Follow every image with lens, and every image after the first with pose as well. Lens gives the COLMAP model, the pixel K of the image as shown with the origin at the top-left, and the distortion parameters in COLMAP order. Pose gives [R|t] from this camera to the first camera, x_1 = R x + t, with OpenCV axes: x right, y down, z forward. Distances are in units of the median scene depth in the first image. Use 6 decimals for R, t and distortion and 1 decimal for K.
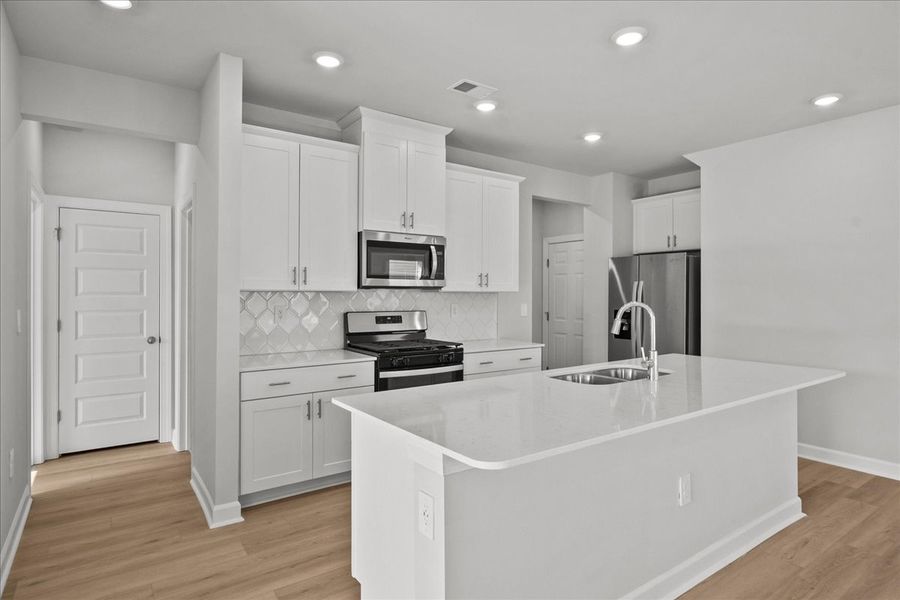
lens RADIAL K [[492.5, 0, 450.0], [0, 492.5, 300.0], [0, 0, 1]] dist [-0.003653, -0.000233]
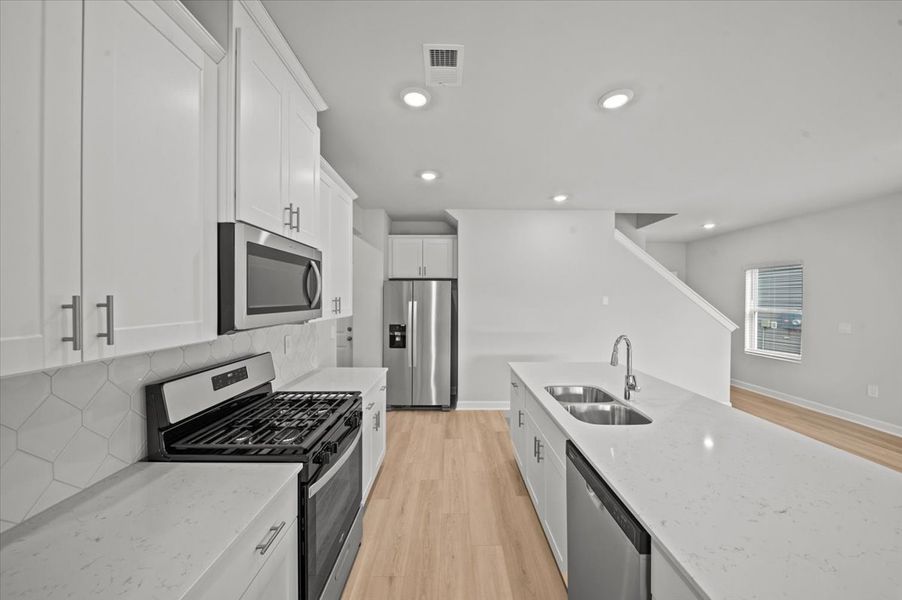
lens RADIAL K [[320.4, 0, 451.0], [0, 320.4, 300.0], [0, 0, 1]] dist [-0.001763, -0.000159]
pose [[0.574022, -0.004990, 0.818825, -0.292772], [0.005928, 0.999981, 0.001938, -0.053887], [-0.818818, 0.003741, 0.574040, 0.572116]]
